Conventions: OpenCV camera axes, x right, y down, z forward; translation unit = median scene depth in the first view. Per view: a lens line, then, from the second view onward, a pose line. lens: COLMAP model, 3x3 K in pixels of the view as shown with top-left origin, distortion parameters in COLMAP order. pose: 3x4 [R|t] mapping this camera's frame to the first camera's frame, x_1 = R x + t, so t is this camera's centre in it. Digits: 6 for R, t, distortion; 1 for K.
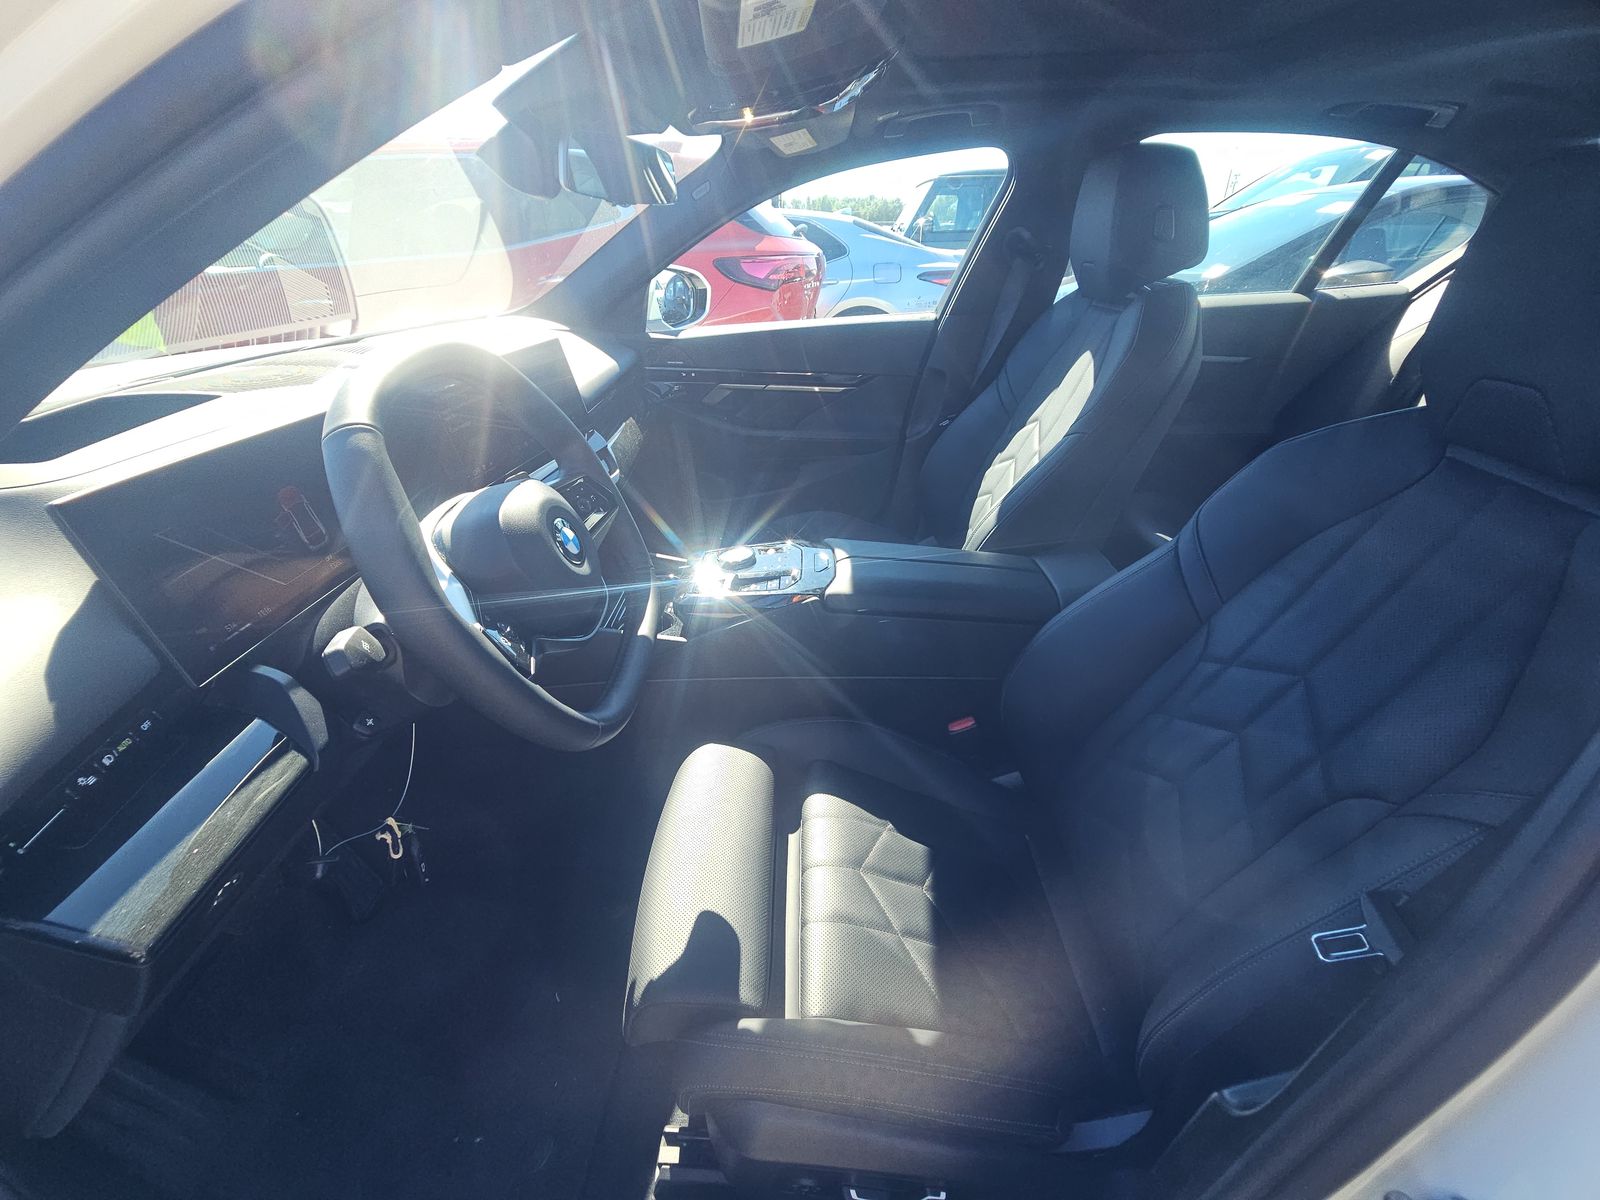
lens RADIAL K [[648.4, 0, 798.7], [0, 648.4, 596.4], [0, 0, 1]] dist [0.011717, -0.007626]
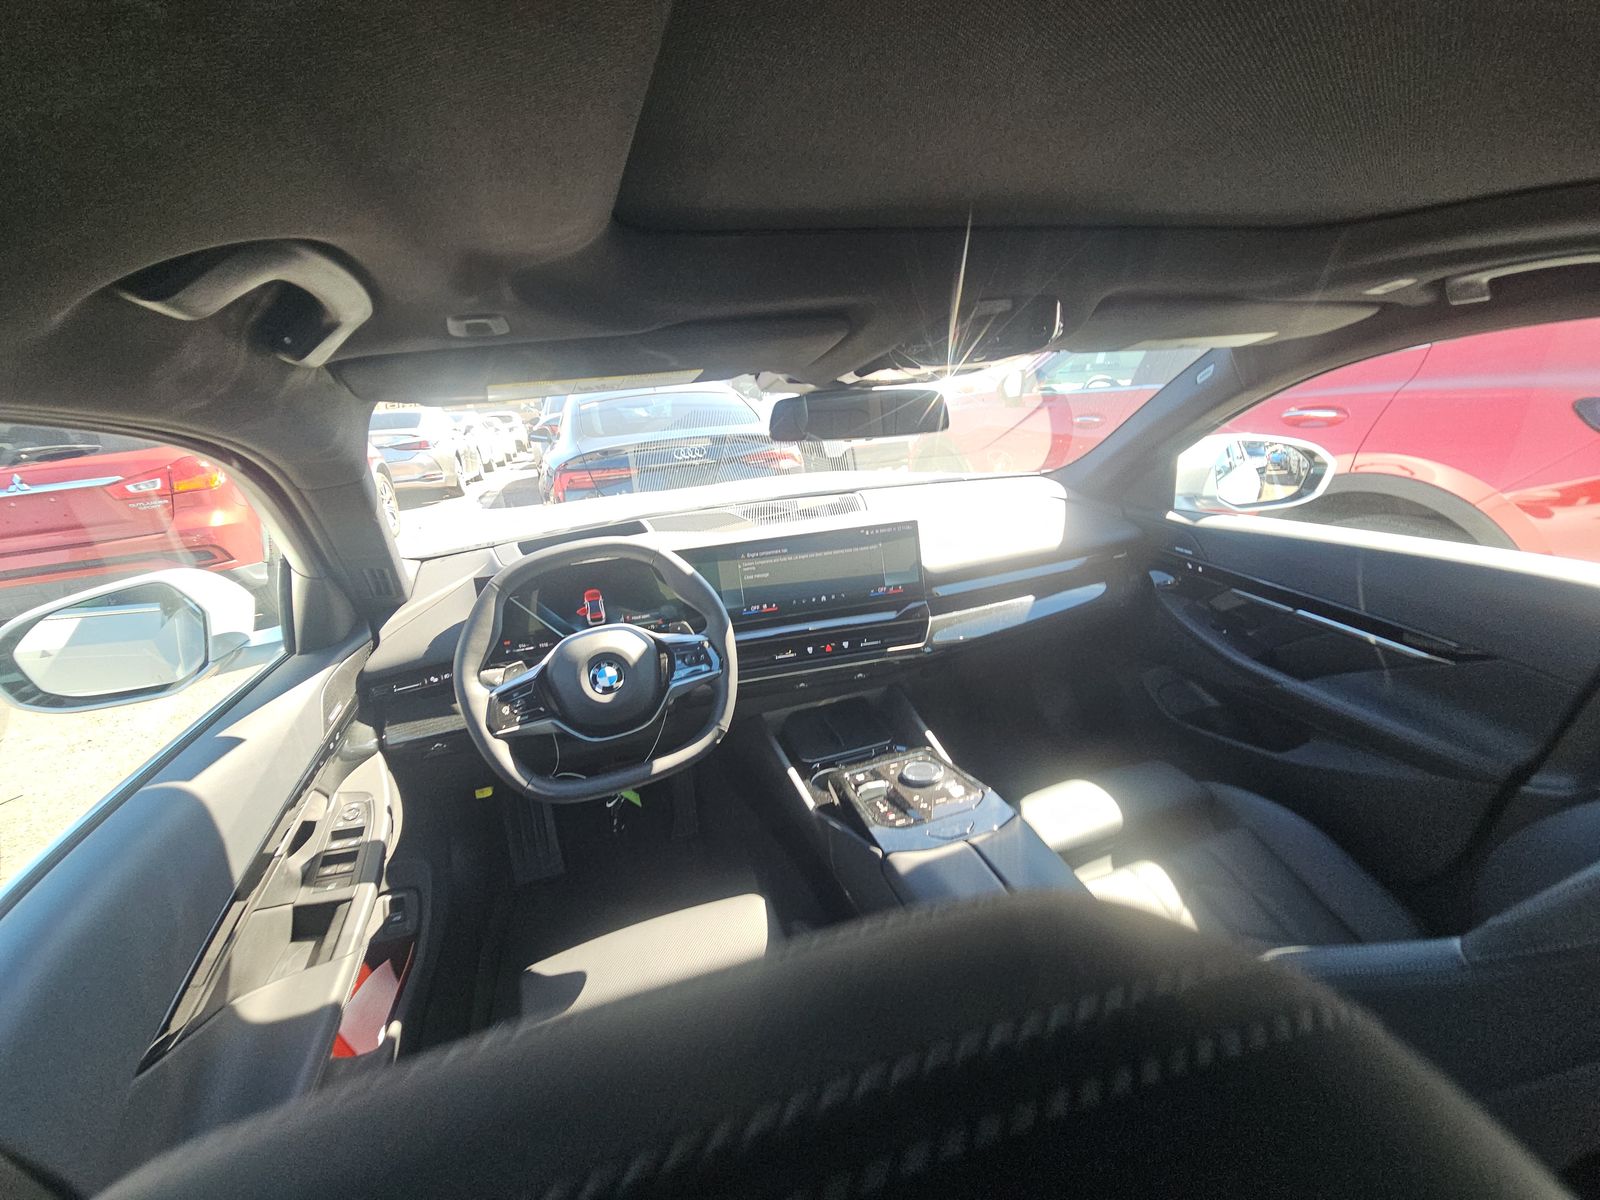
lens RADIAL K [[639.3, 0, 806.0], [0, 639.3, 604.2], [0, 0, 1]] dist [0.012041, -0.016371]
pose [[0.357052, 0.297803, -0.885340, 0.409946], [-0.389758, 0.908861, 0.148528, -0.251326], [0.848883, 0.292036, 0.440582, 0.273893]]
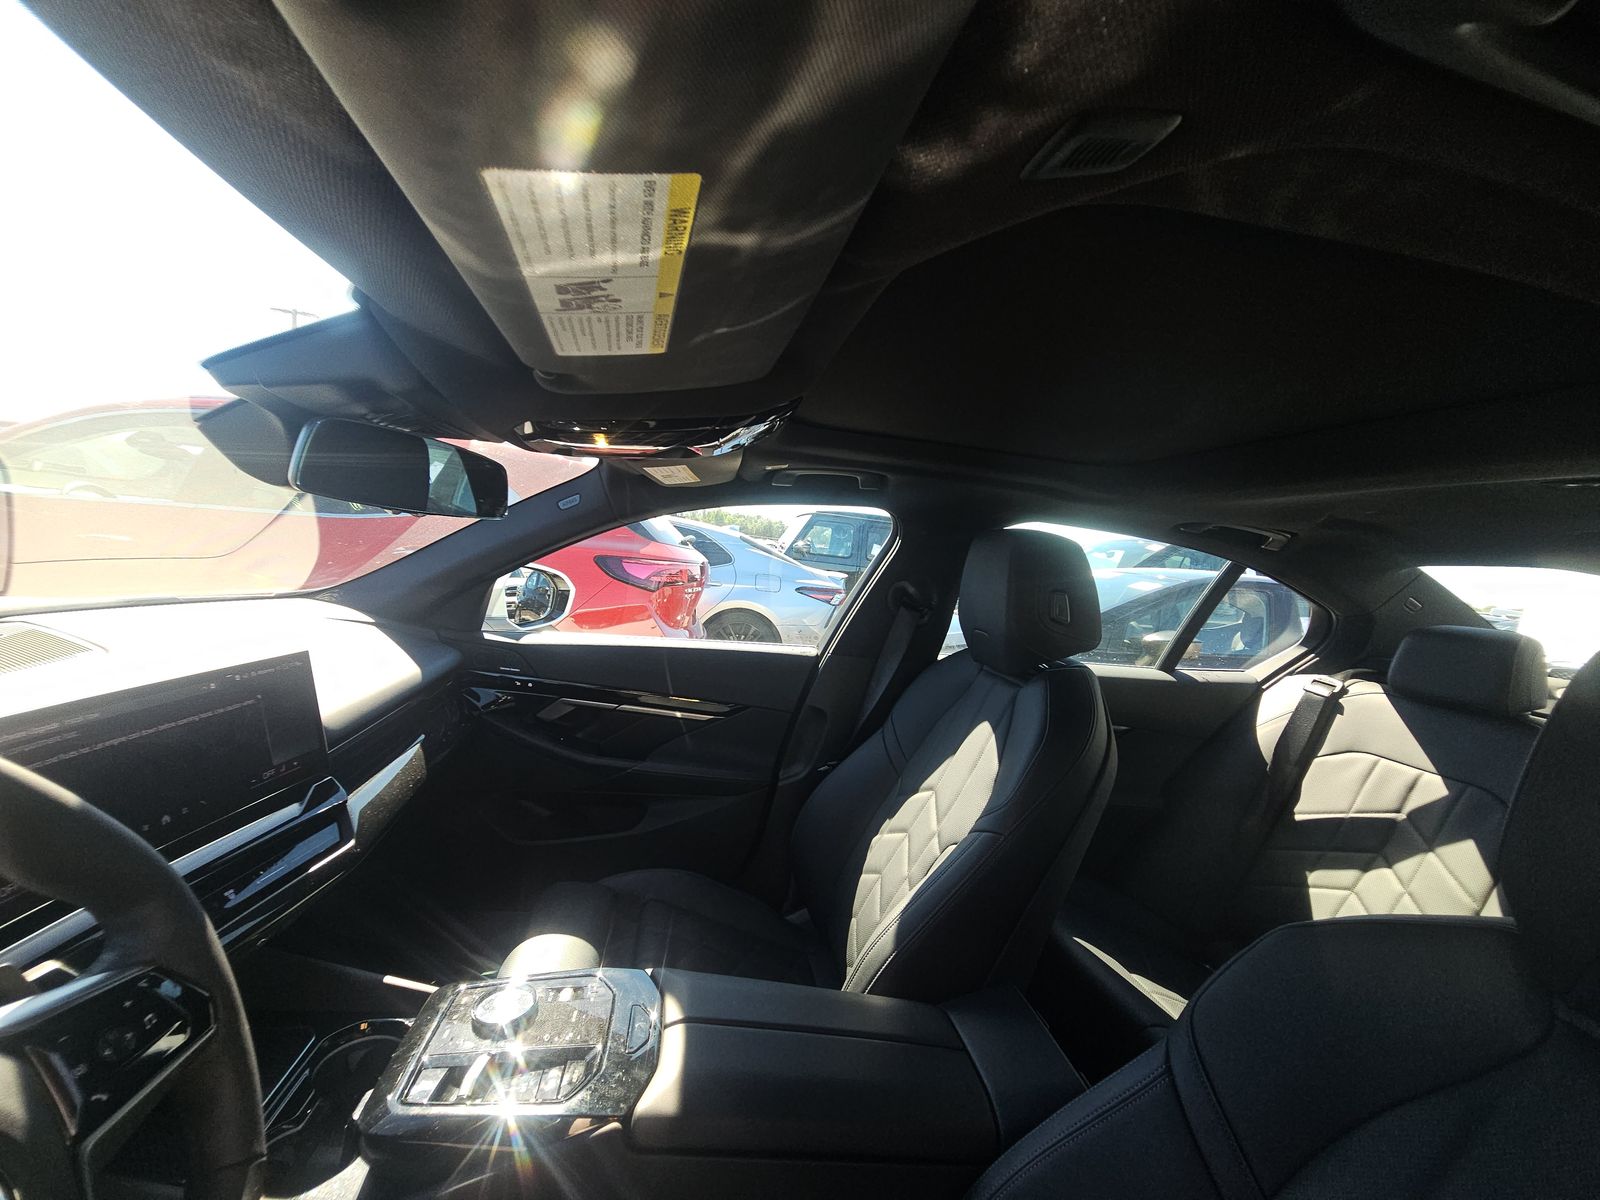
lens RADIAL K [[639.3, 0, 806.0], [0, 639.3, 604.2], [0, 0, 1]] dist [0.012041, -0.016371]
pose [[0.976086, 0.115369, 0.184245, 0.021371], [-0.031888, 0.914371, -0.403620, -0.129941], [-0.215033, 0.388092, 0.896184, 0.168007]]
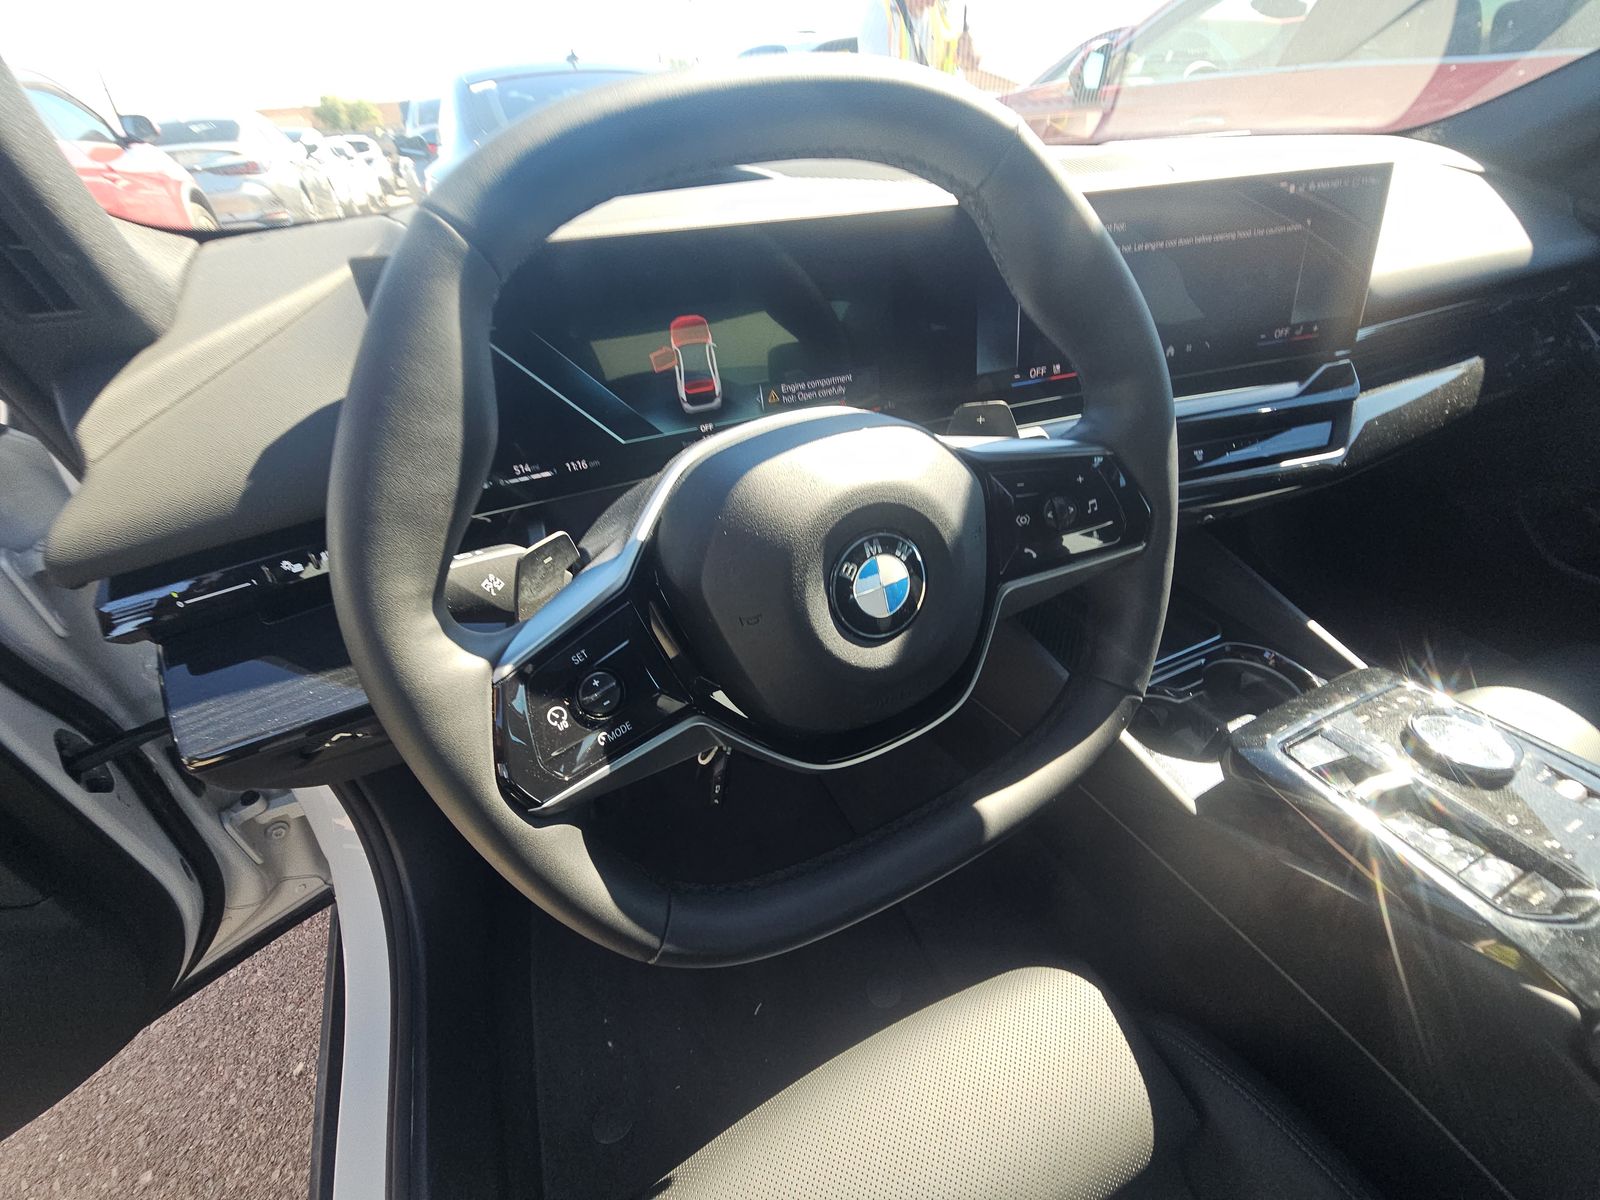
lens RADIAL K [[648.4, 0, 798.7], [0, 648.4, 596.4], [0, 0, 1]] dist [0.011717, -0.007626]
pose [[0.434200, 0.536114, -0.723915, -0.018746], [-0.402088, 0.834467, 0.376816, -0.094208], [0.806099, 0.127464, 0.577890, 0.276001]]
